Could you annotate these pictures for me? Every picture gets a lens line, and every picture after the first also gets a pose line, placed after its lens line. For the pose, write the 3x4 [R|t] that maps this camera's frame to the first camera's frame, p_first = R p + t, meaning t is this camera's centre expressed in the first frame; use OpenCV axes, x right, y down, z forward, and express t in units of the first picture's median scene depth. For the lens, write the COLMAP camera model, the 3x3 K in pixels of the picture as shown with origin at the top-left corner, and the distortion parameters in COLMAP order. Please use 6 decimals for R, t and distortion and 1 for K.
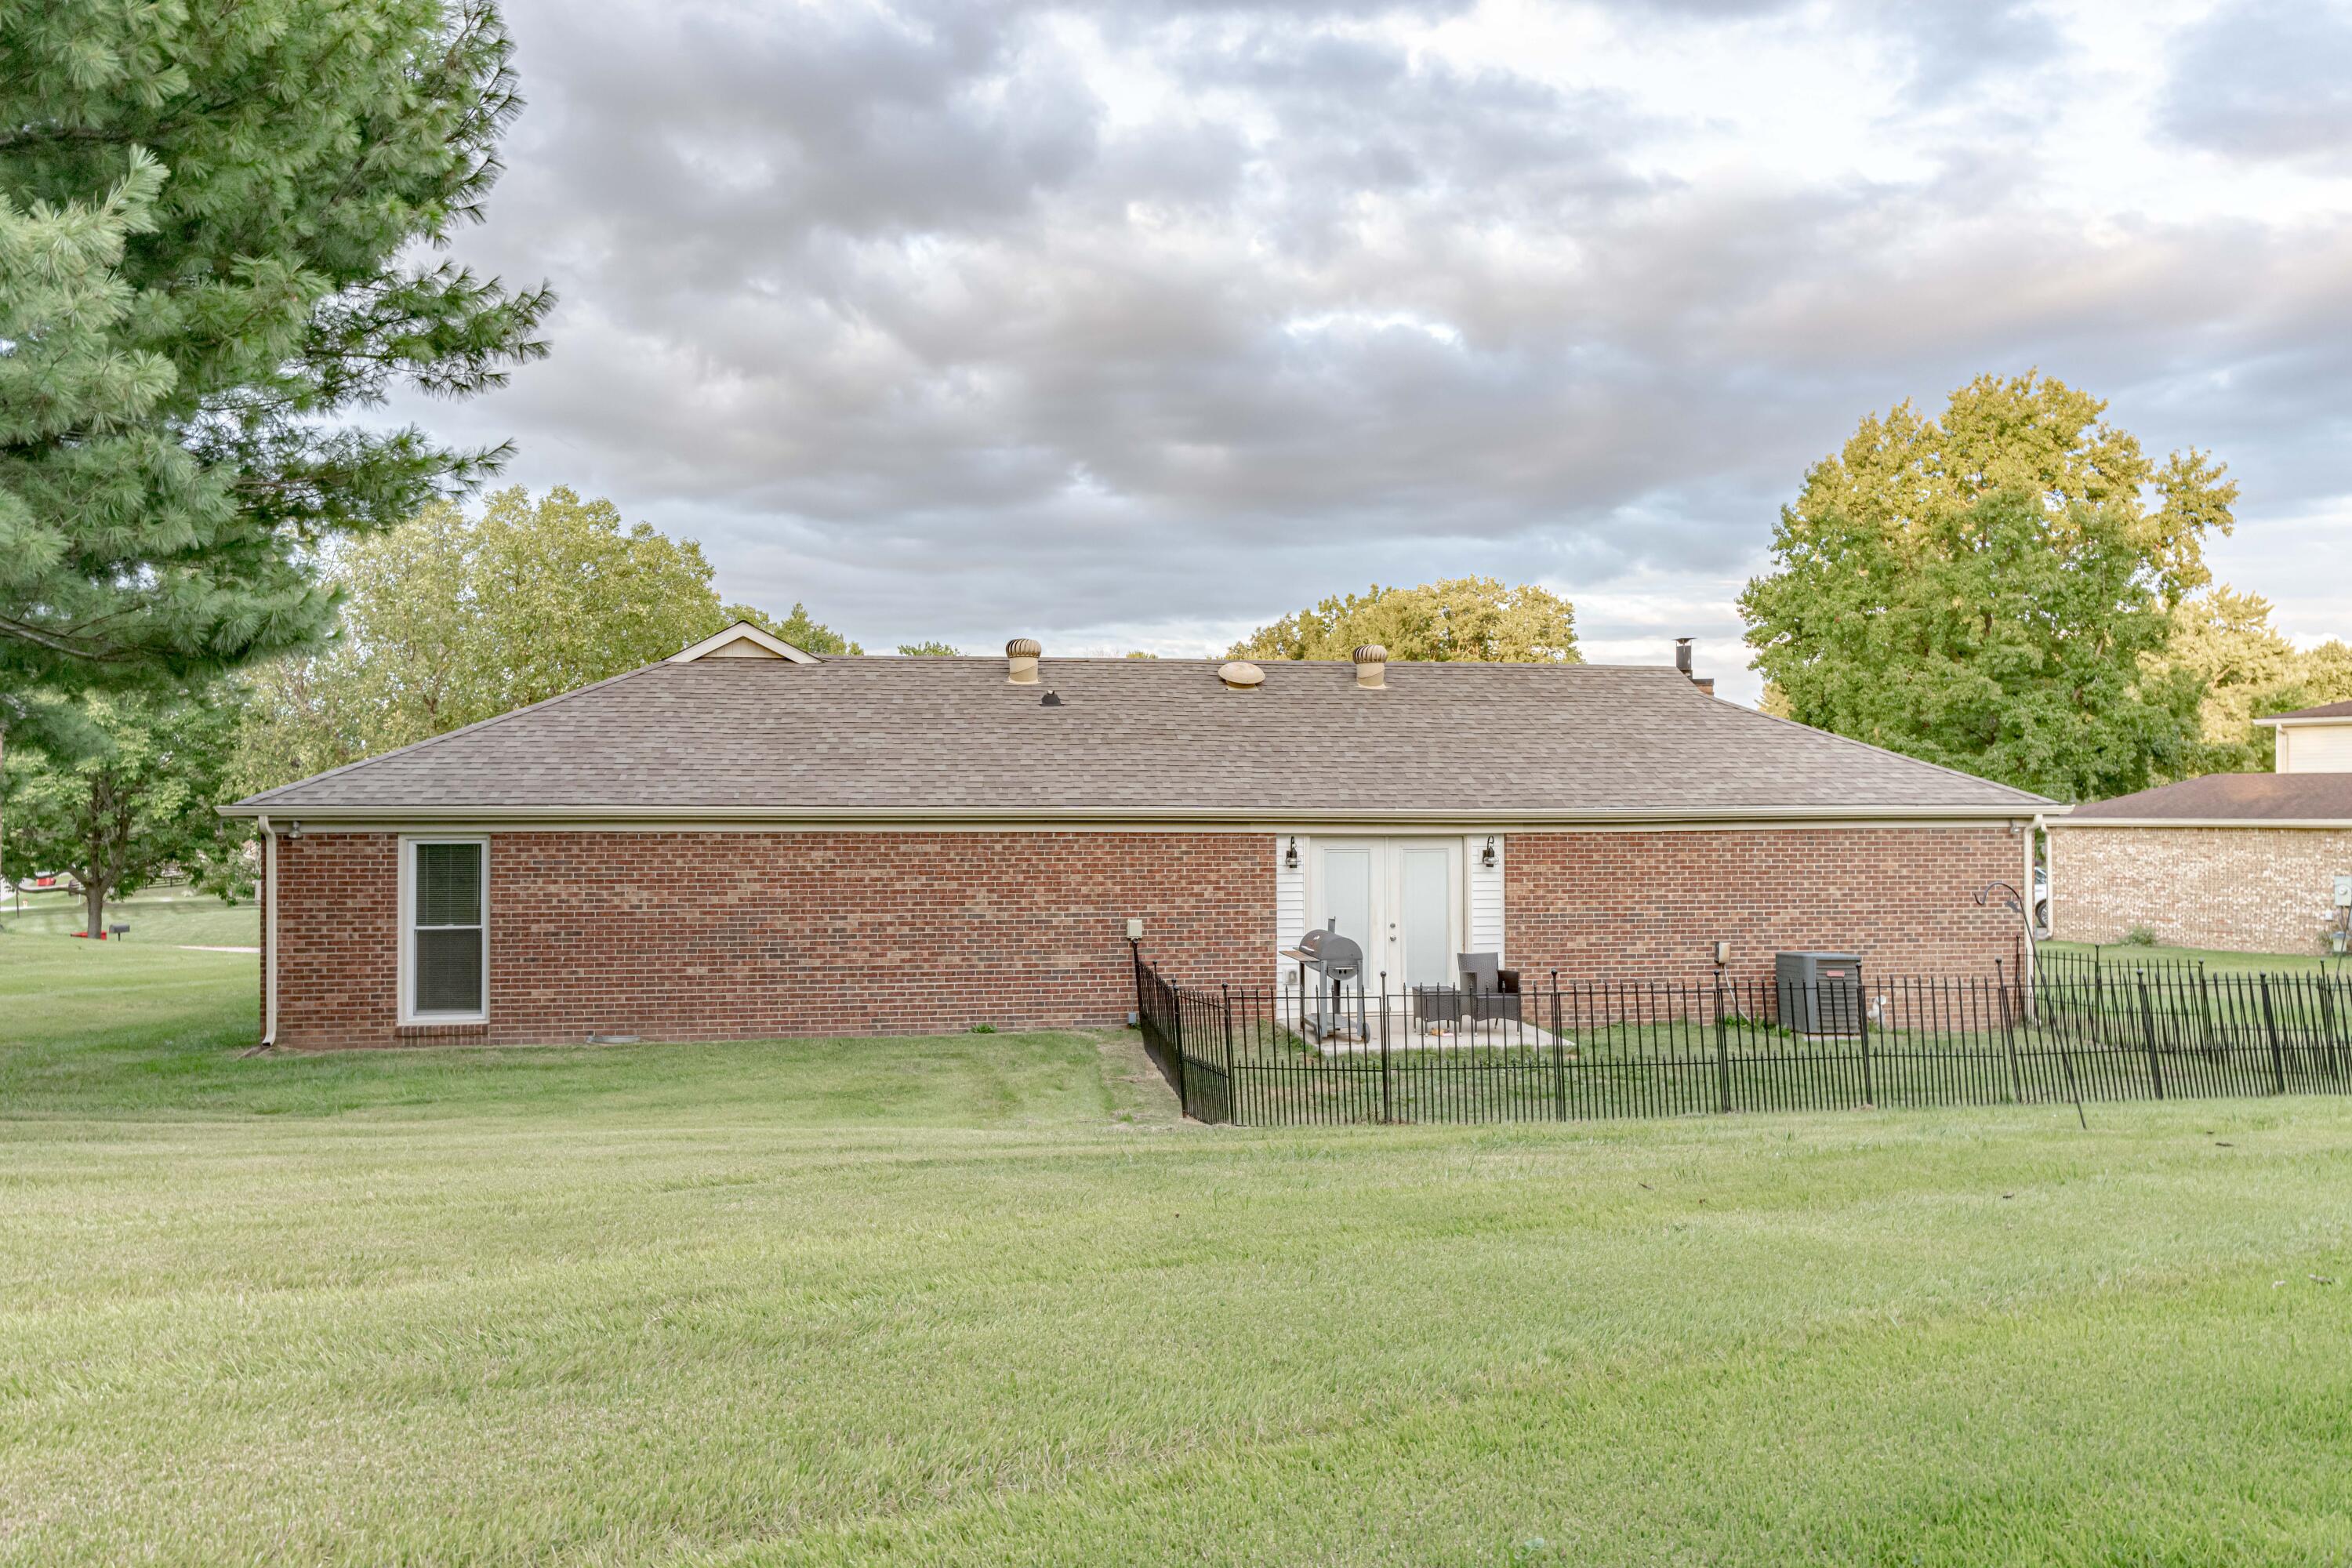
lens RADIAL K [[1617.2, 0, 1172.2], [0, 1617.2, 782.8], [0, 0, 1]] dist [0.006351, 0.000768]
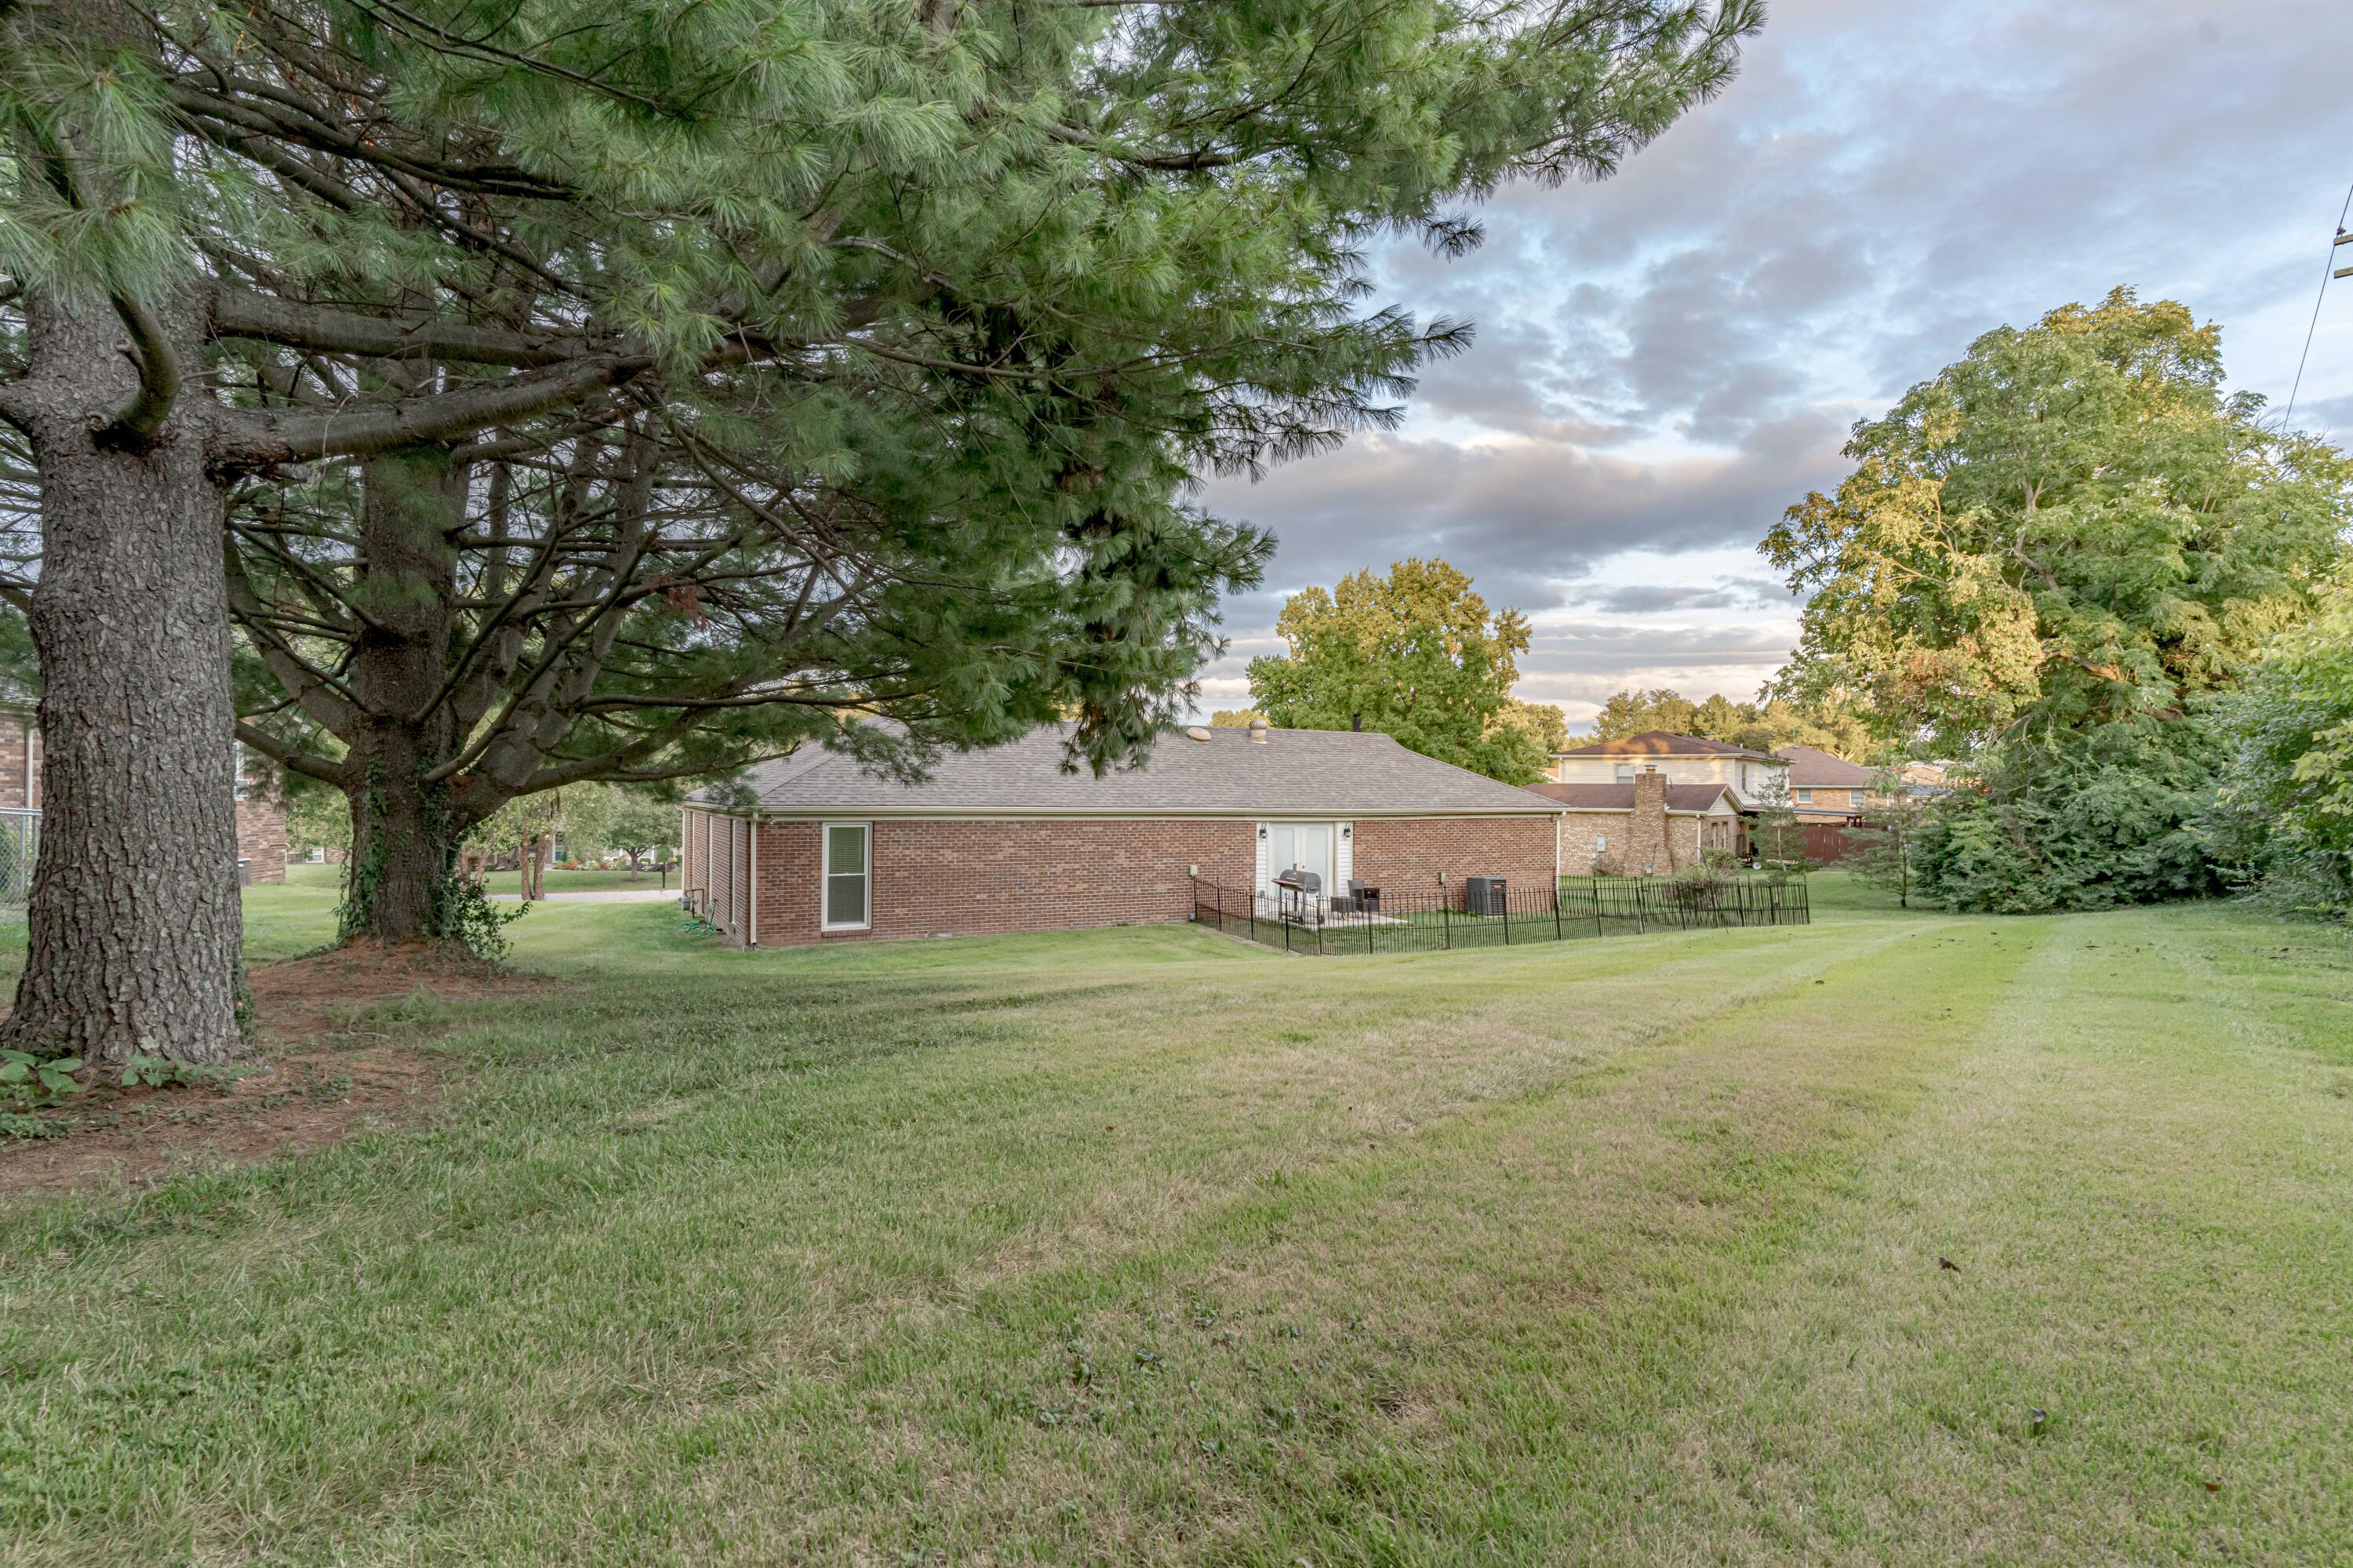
lens RADIAL K [[1125.7, 0, 1177.0], [0, 1125.7, 781.4], [0, 0, 1]] dist [-0.004307, 0.000028]
pose [[0.941419, 0.012027, 0.337024, -0.482118], [-0.015034, 0.999867, 0.006314, -0.023750], [-0.336903, -0.011011, 0.941475, -0.255303]]
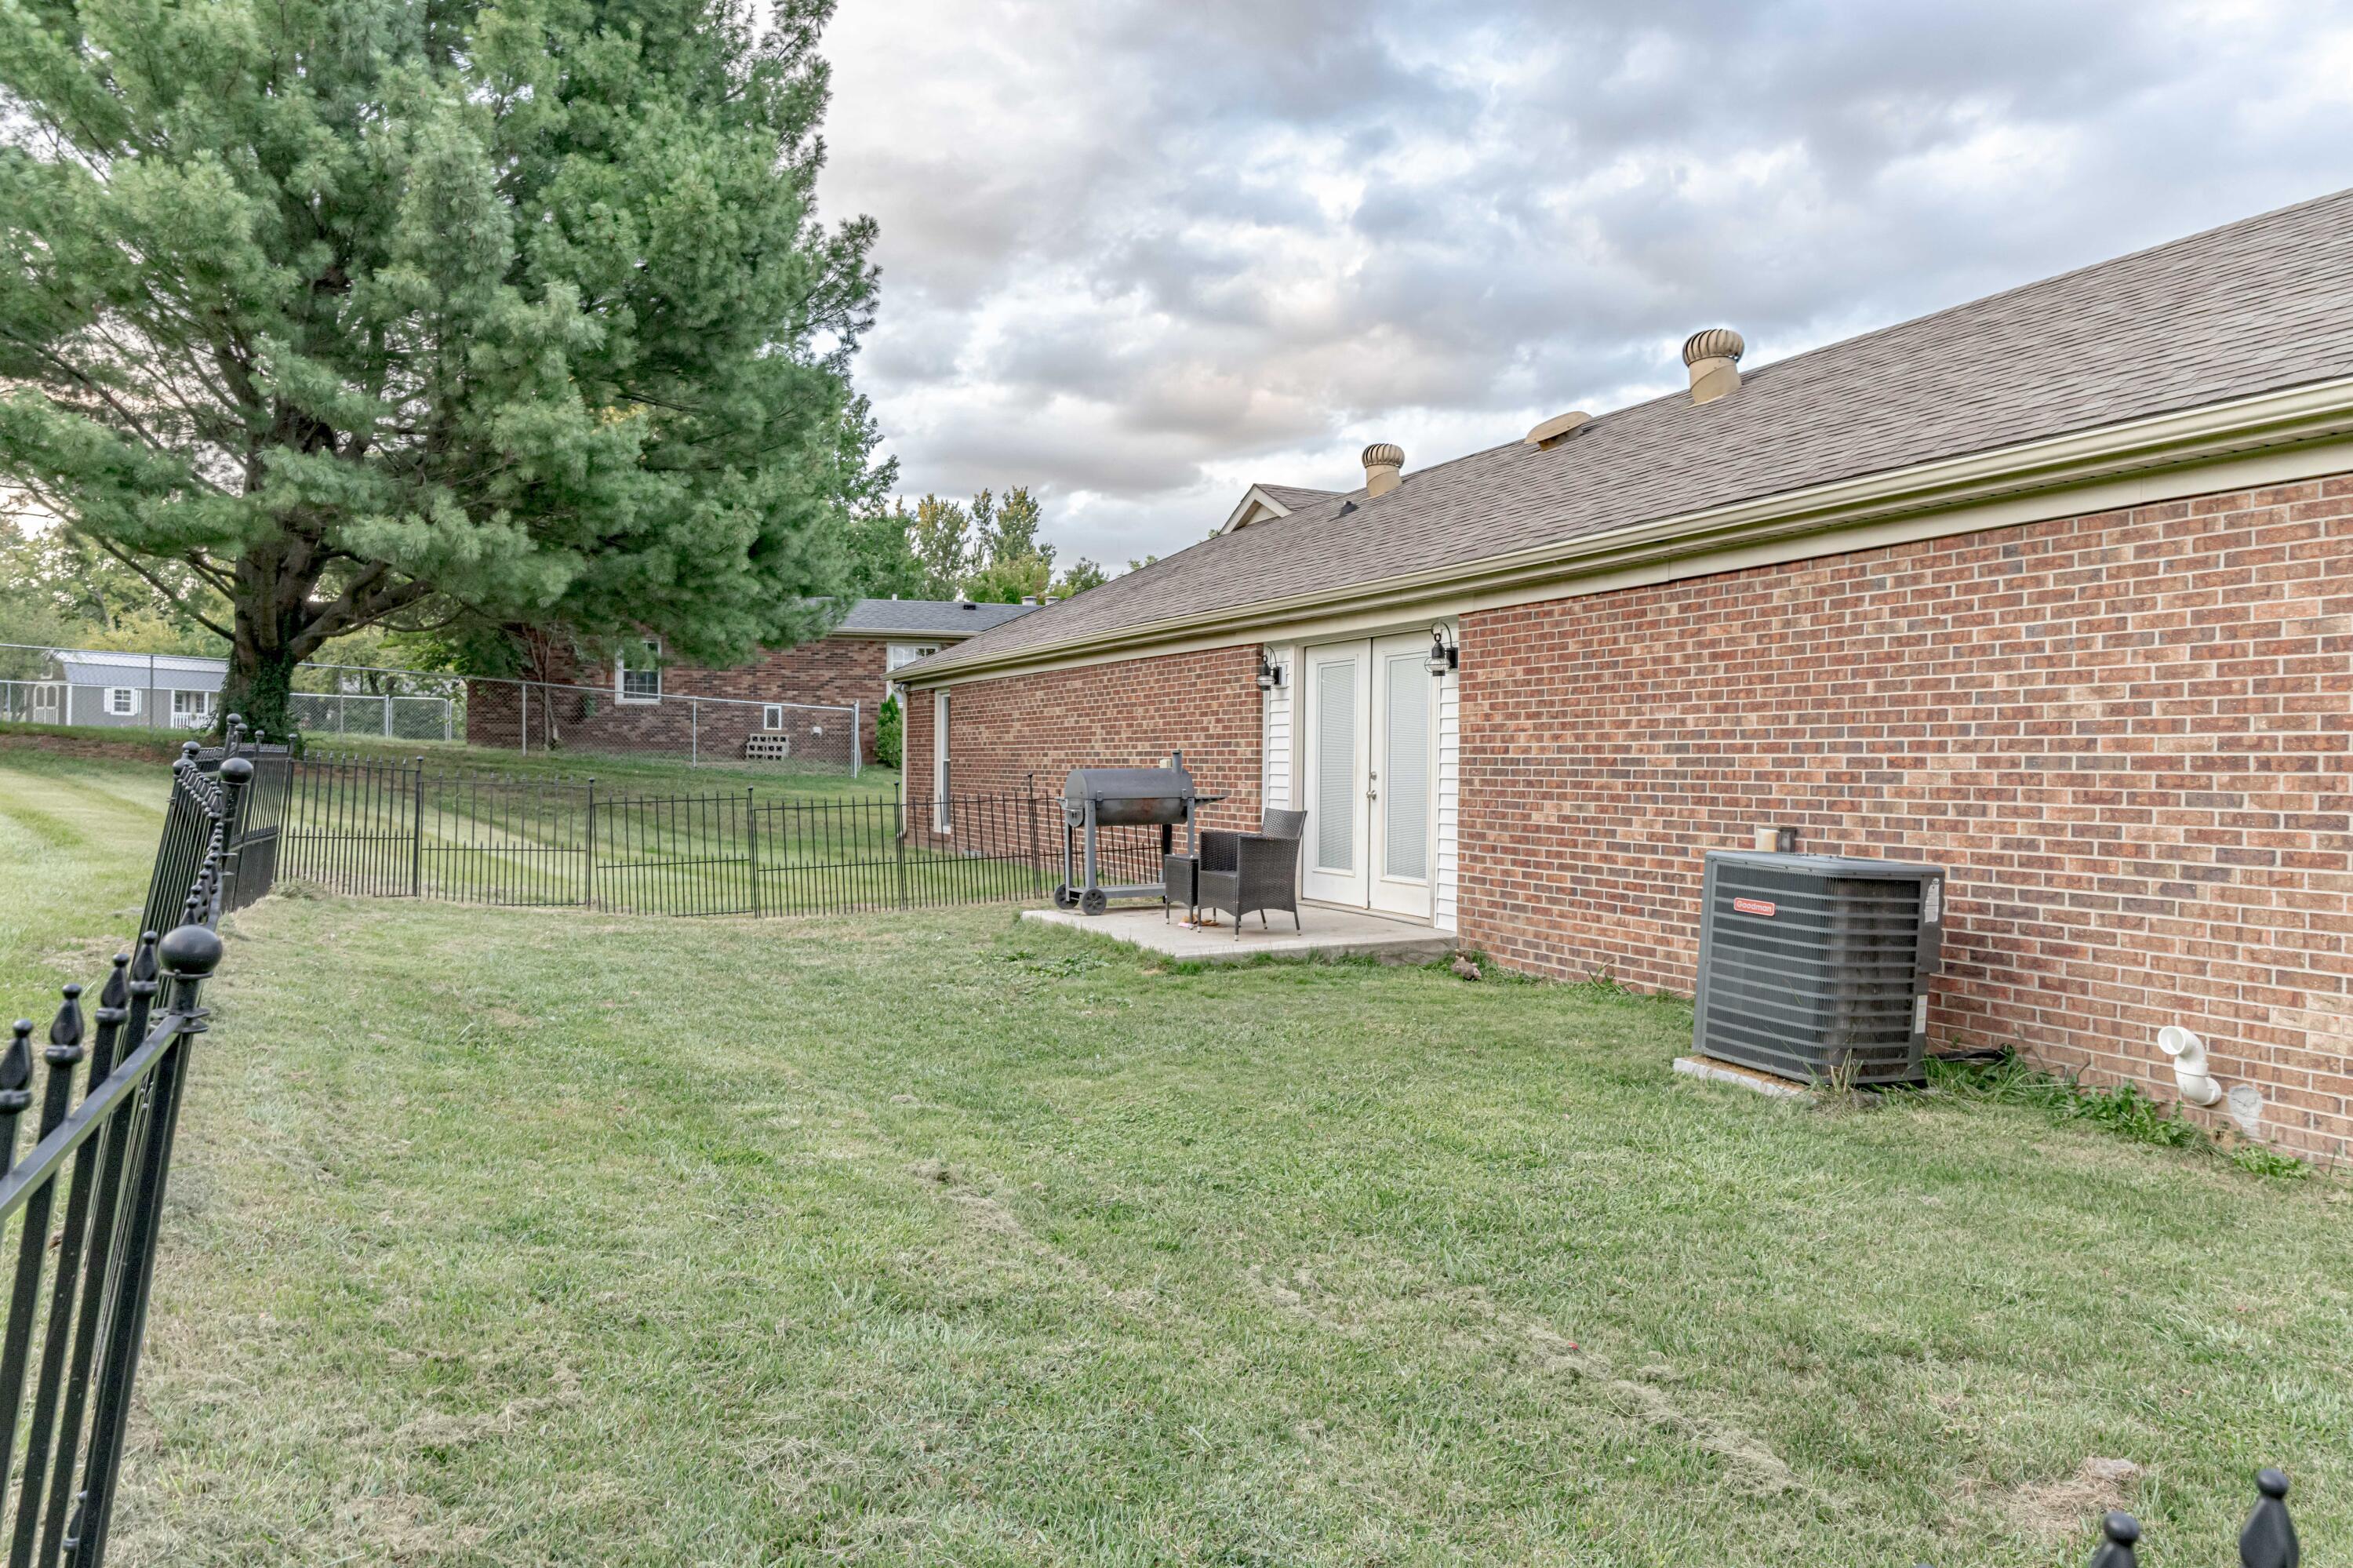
lens RADIAL K [[1495.4, 0, 1170.3], [0, 1495.4, 787.0], [0, 0, 1]] dist [0.005211, 0.000515]
pose [[0.248049, 0.014715, -0.968636, 0.693458], [0.005477, 0.999847, 0.016591, 0.082505], [0.968732, -0.009420, 0.247930, 0.772324]]
